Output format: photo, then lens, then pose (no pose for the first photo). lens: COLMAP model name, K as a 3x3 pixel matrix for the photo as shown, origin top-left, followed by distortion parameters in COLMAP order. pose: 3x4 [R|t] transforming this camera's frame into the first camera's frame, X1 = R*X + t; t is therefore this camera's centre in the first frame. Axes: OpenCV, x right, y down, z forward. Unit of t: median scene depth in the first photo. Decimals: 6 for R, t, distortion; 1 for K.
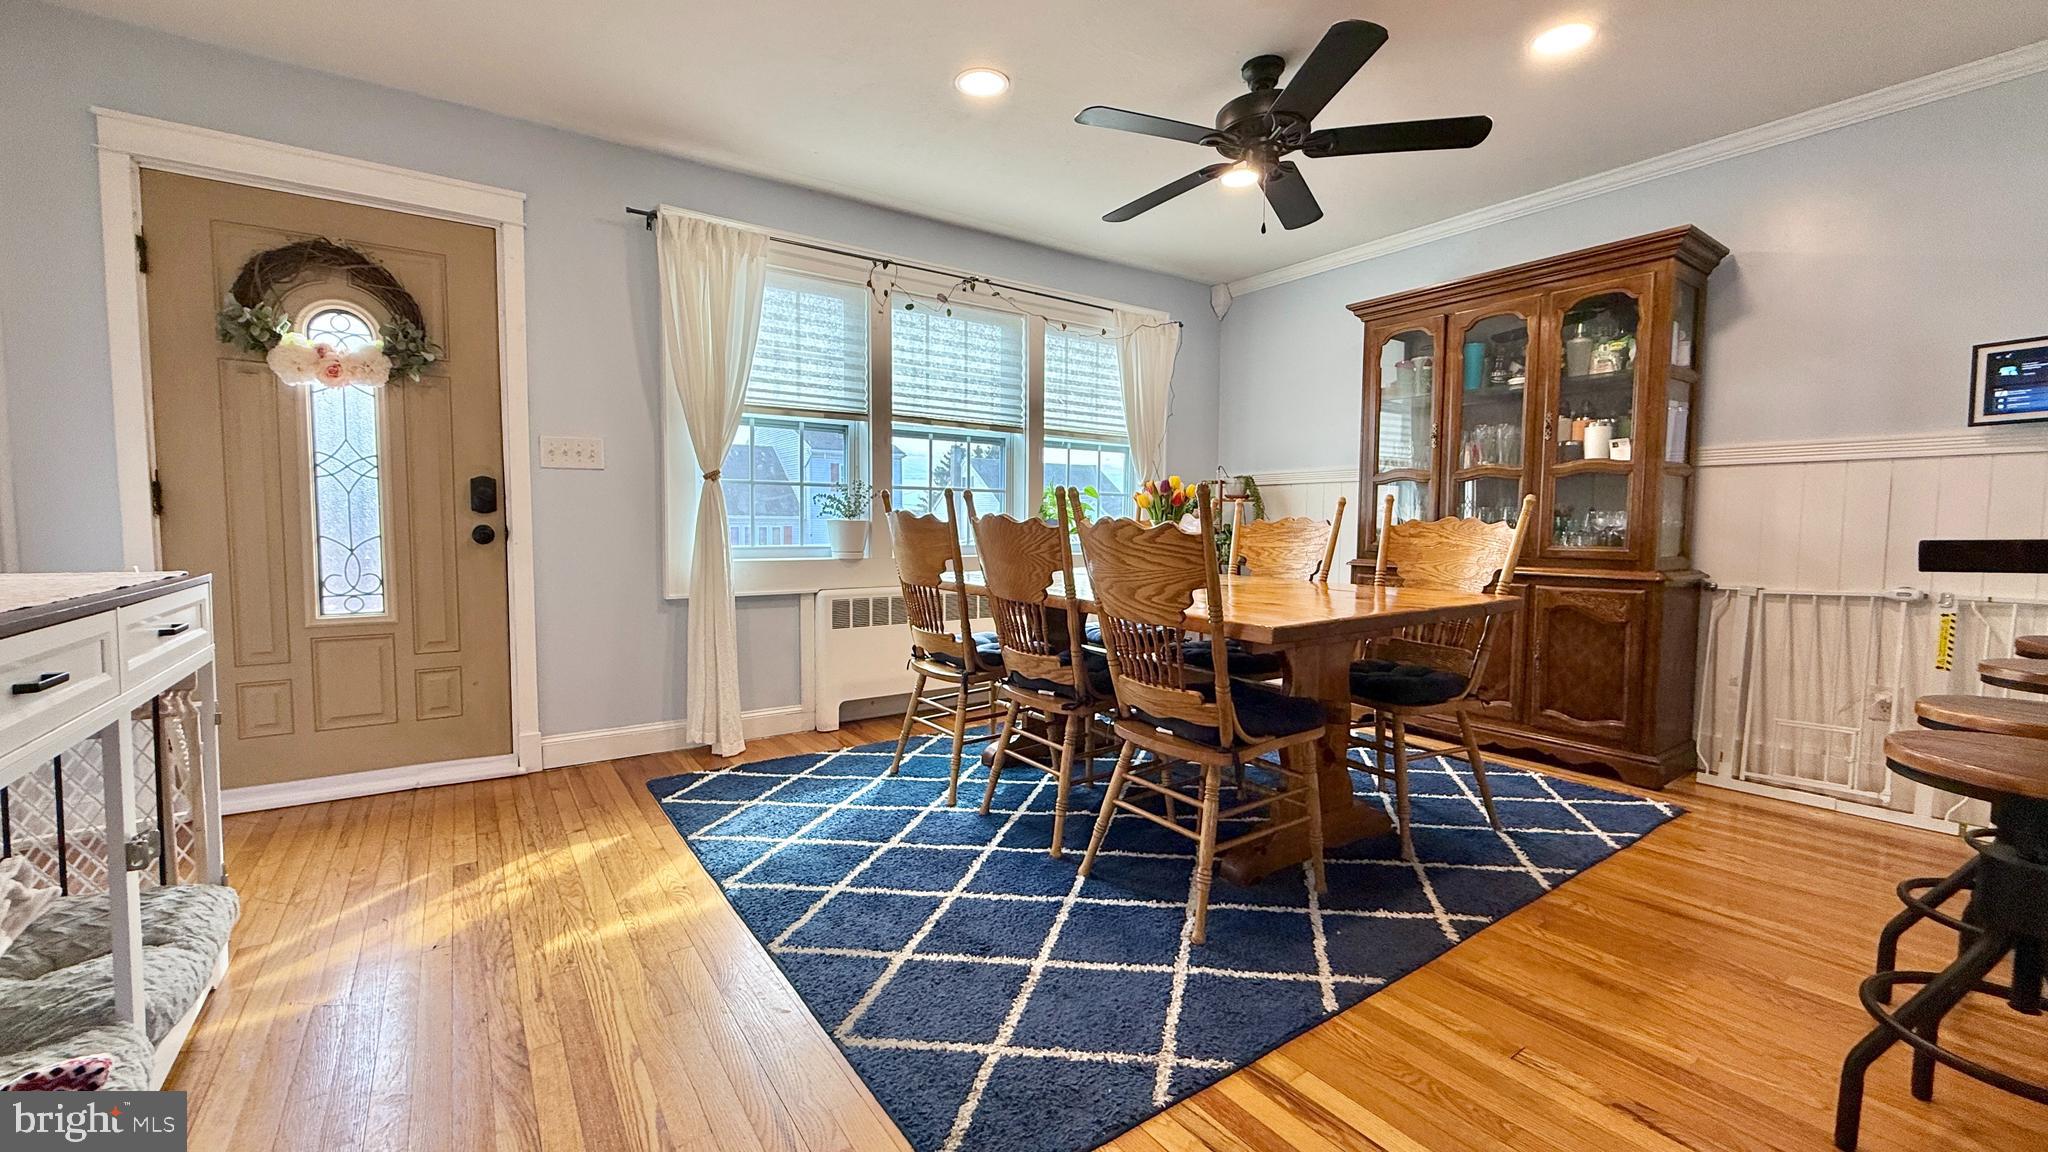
lens RADIAL K [[814.1, 0, 1024.0], [0, 814.1, 576.0], [0, 0, 1]] dist [-0.010566, -0.000038]
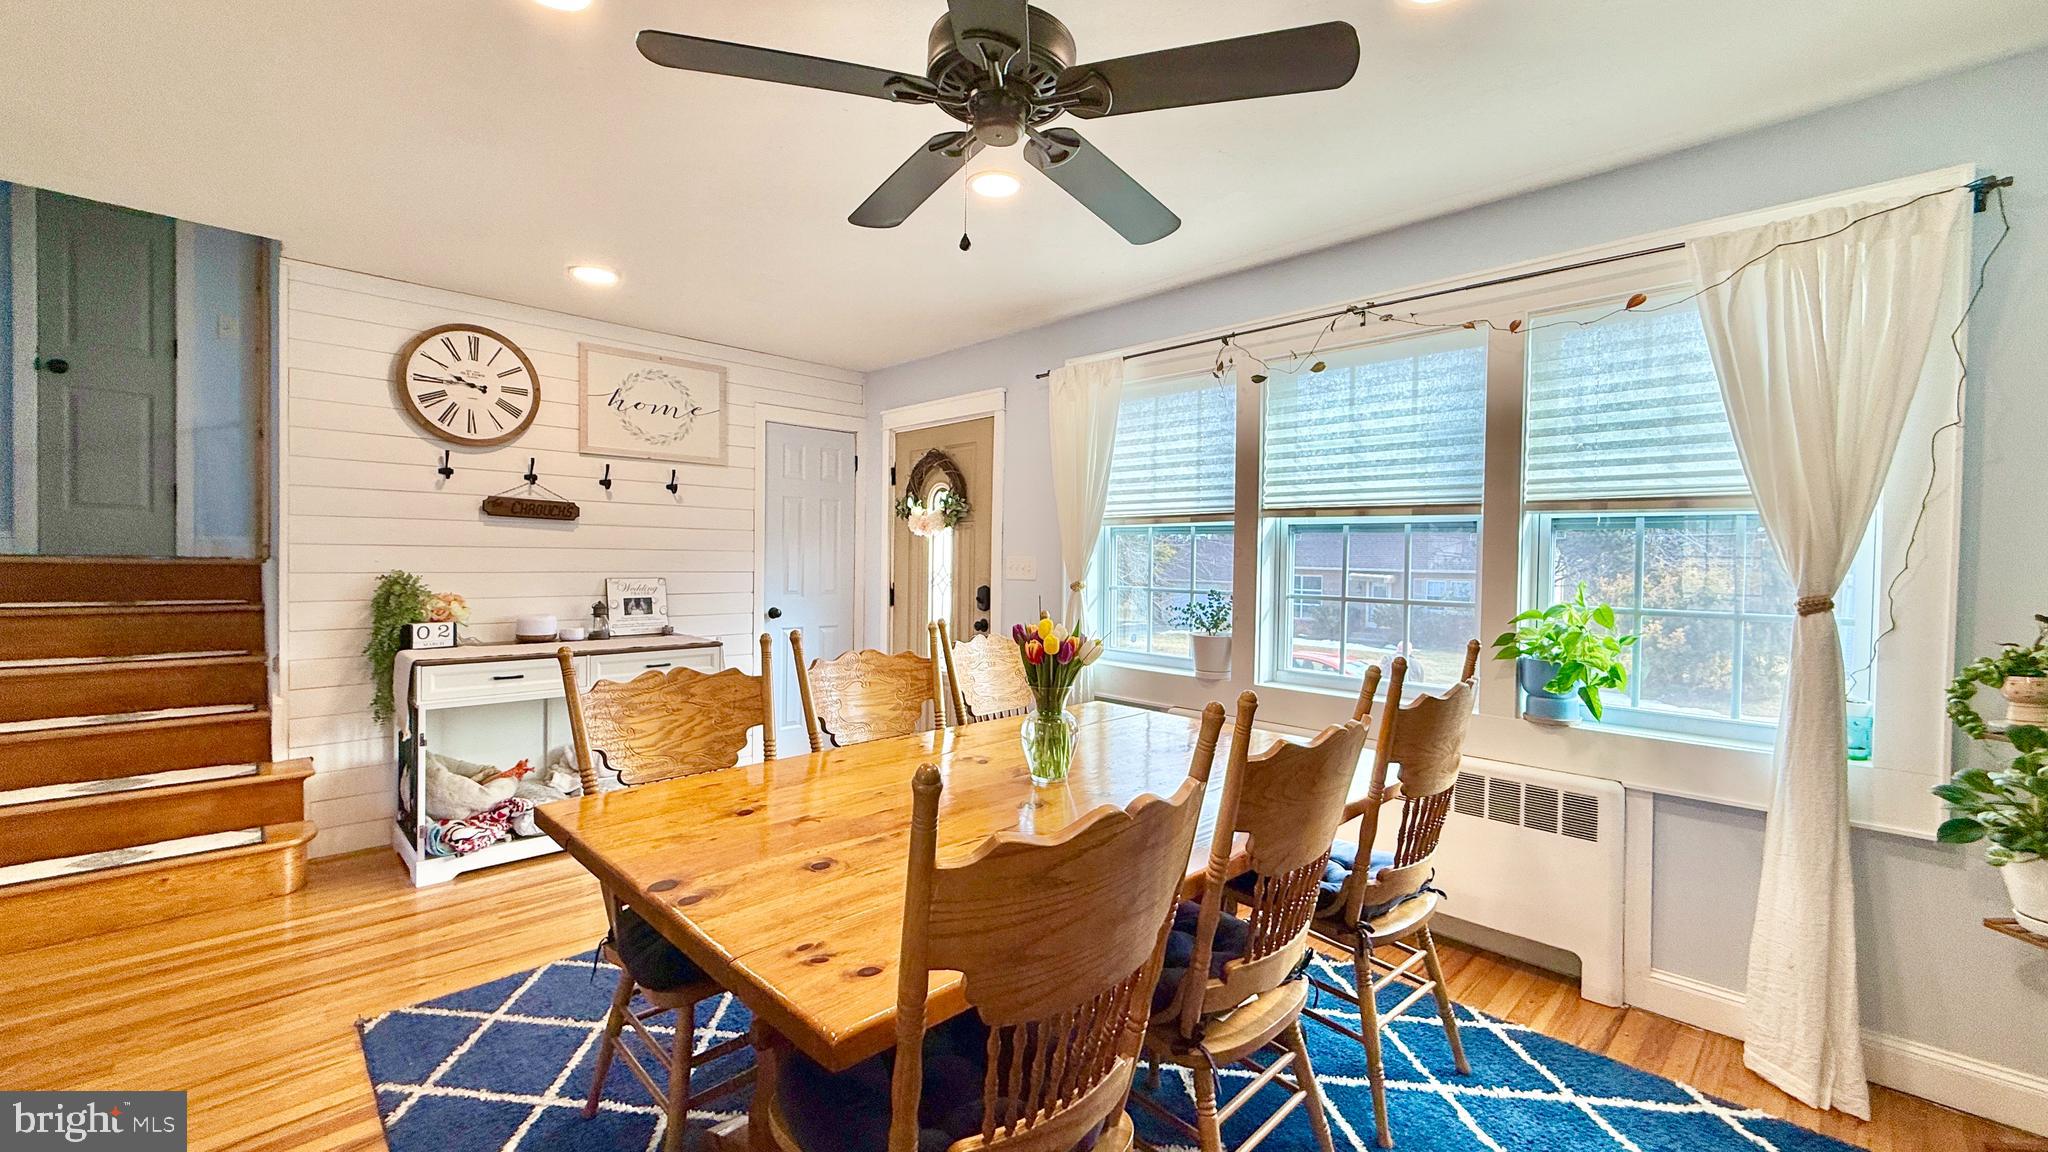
lens RADIAL K [[814.1, 0, 1024.0], [0, 814.1, 576.0], [0, 0, 1]] dist [-0.010566, -0.000038]
pose [[0.165296, 0.016887, -0.986099, 0.686167], [-0.073627, 0.997275, 0.004737, -0.133353], [0.983492, 0.071821, 0.166088, 0.714306]]
